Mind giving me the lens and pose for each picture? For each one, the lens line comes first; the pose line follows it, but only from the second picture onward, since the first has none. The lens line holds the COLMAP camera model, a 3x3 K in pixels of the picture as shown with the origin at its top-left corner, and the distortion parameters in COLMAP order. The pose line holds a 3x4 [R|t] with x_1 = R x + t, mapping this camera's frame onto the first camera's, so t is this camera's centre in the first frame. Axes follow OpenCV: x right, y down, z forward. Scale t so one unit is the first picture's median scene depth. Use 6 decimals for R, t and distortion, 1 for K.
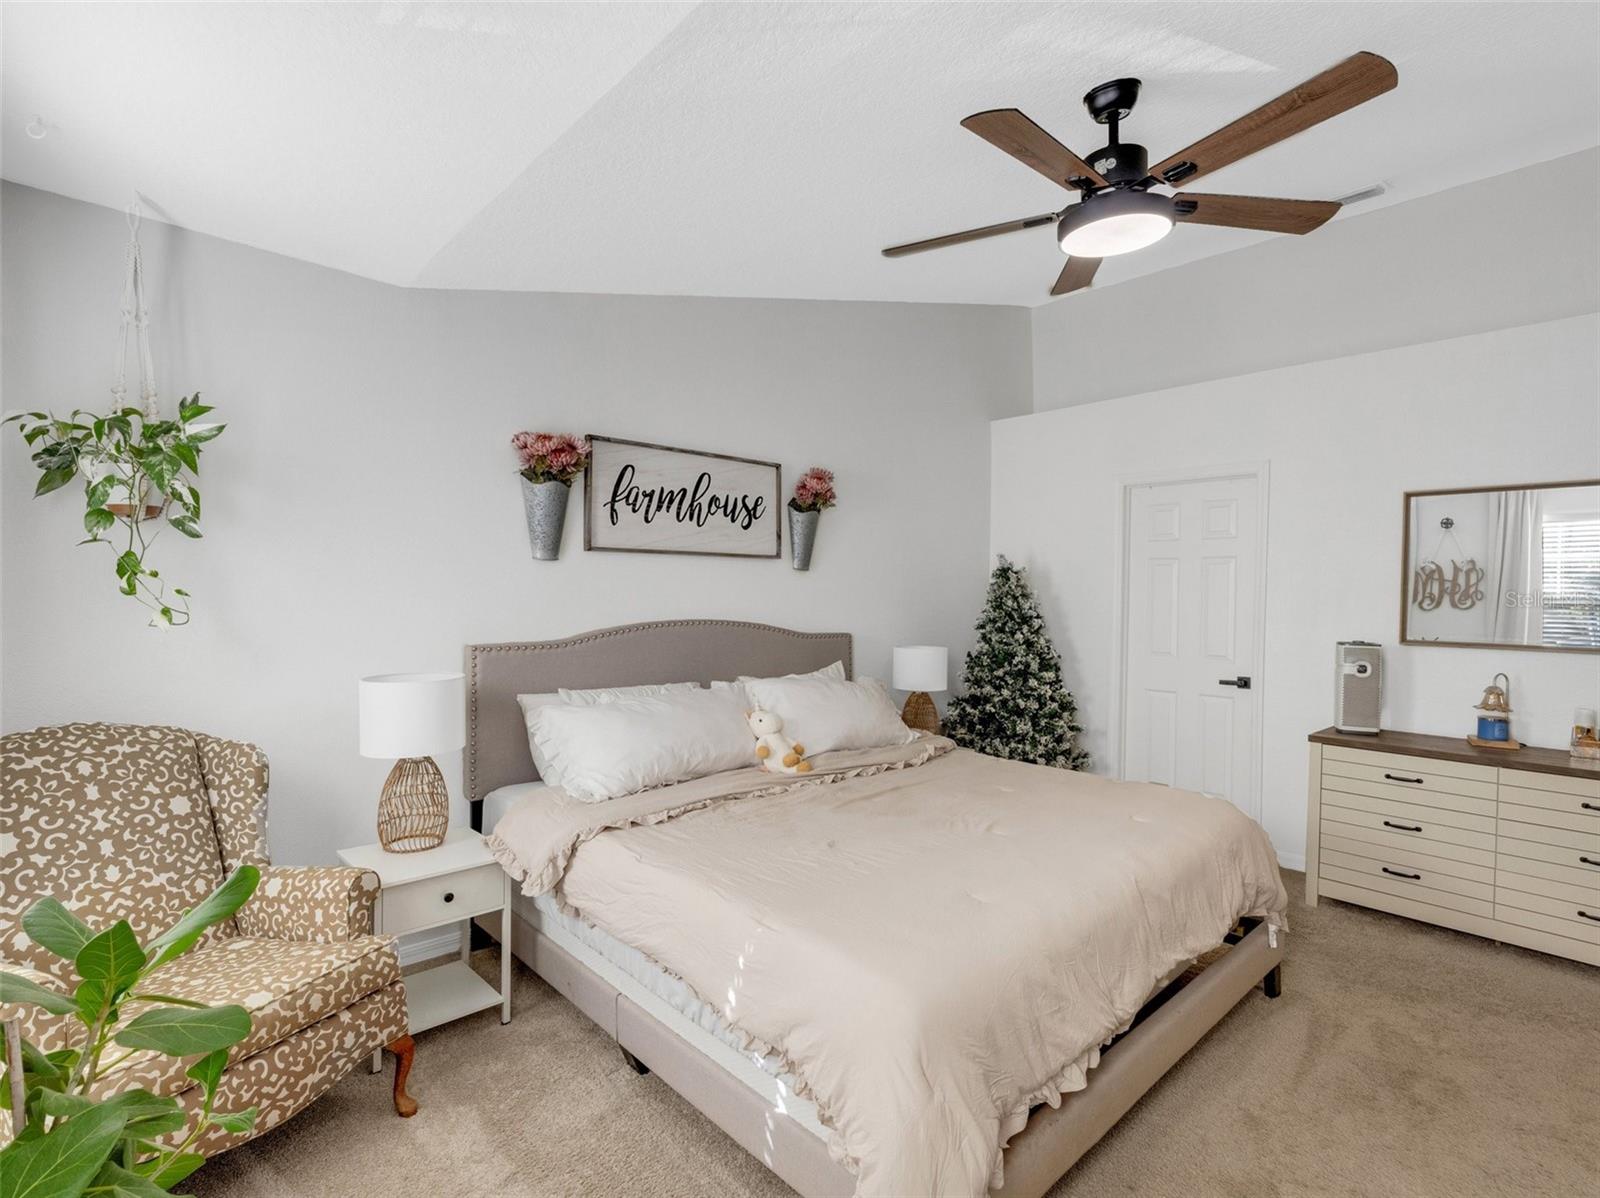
lens RADIAL K [[754.6, 0, 800.8], [0, 754.6, 603.3], [0, 0, 1]] dist [-0.006988, -0.001099]
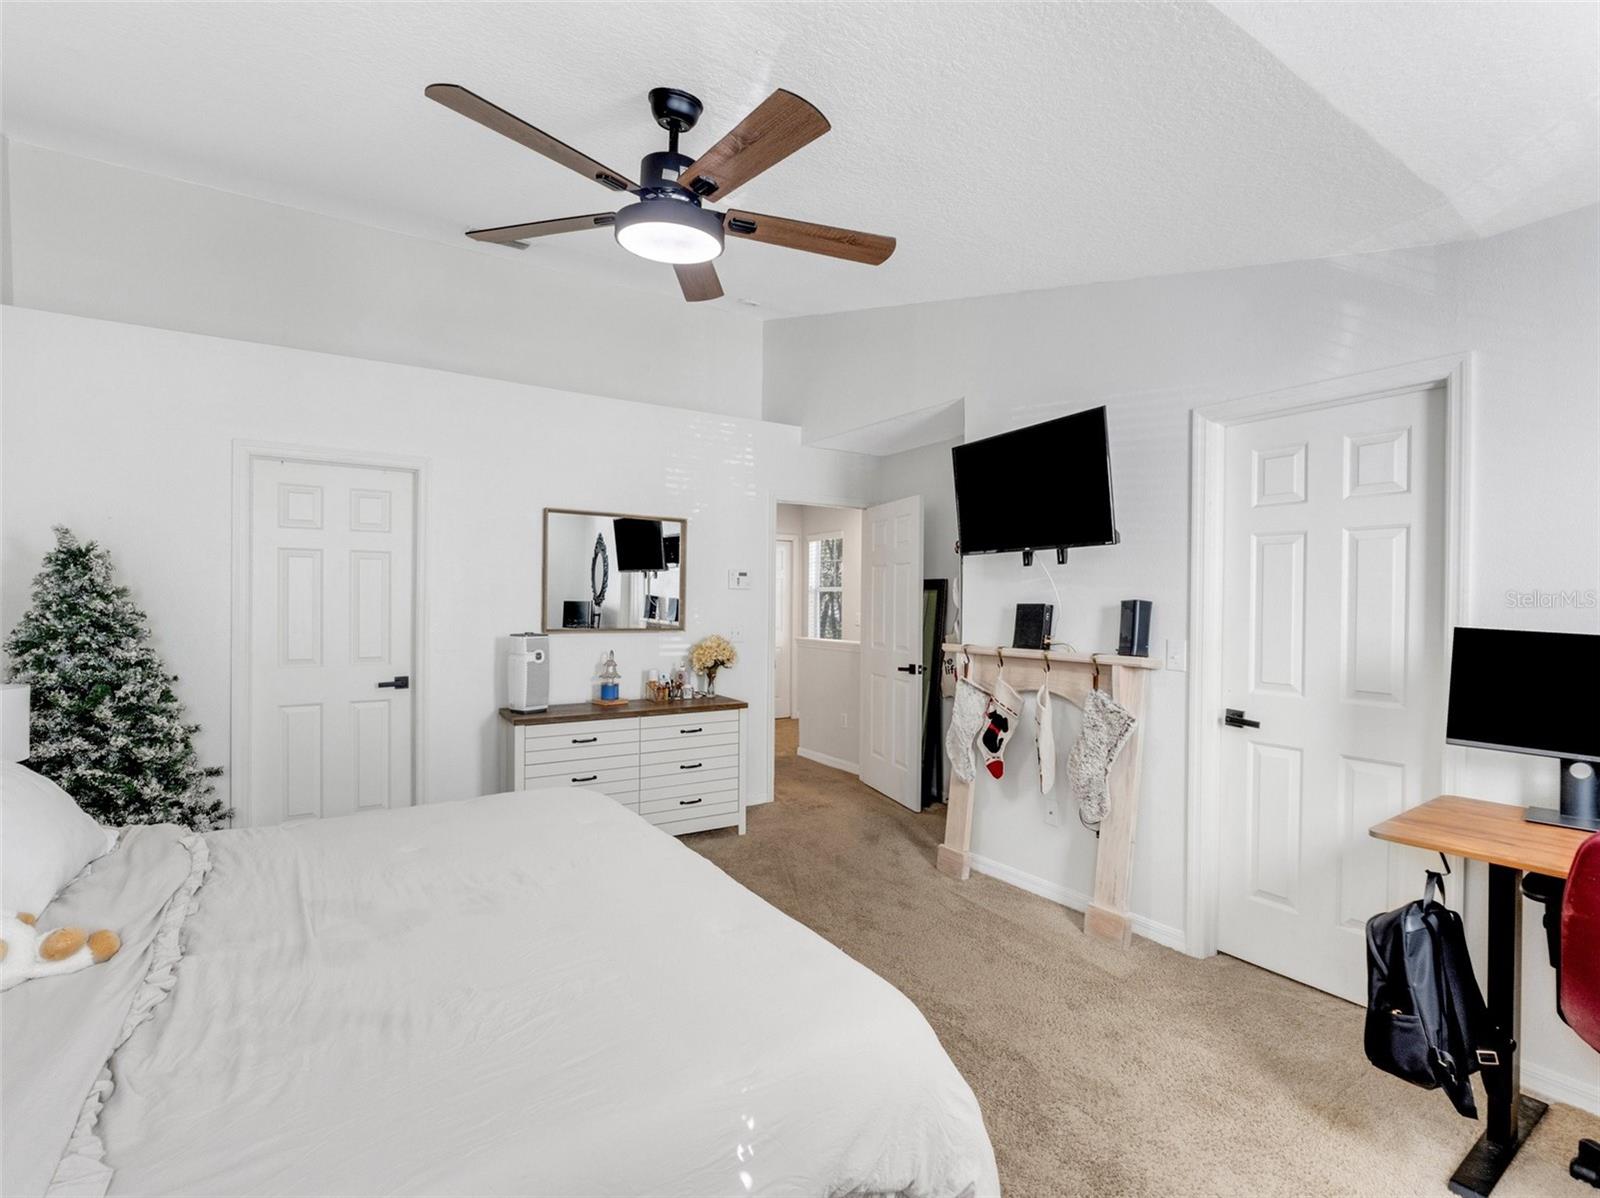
lens RADIAL K [[754.6, 0, 800.8], [0, 754.6, 603.3], [0, 0, 1]] dist [-0.006988, -0.001099]
pose [[0.173952, -0.015671, 0.984629, -0.106555], [0.006807, 0.999869, 0.014711, -0.002953], [-0.984731, 0.004143, 0.174036, 0.123570]]
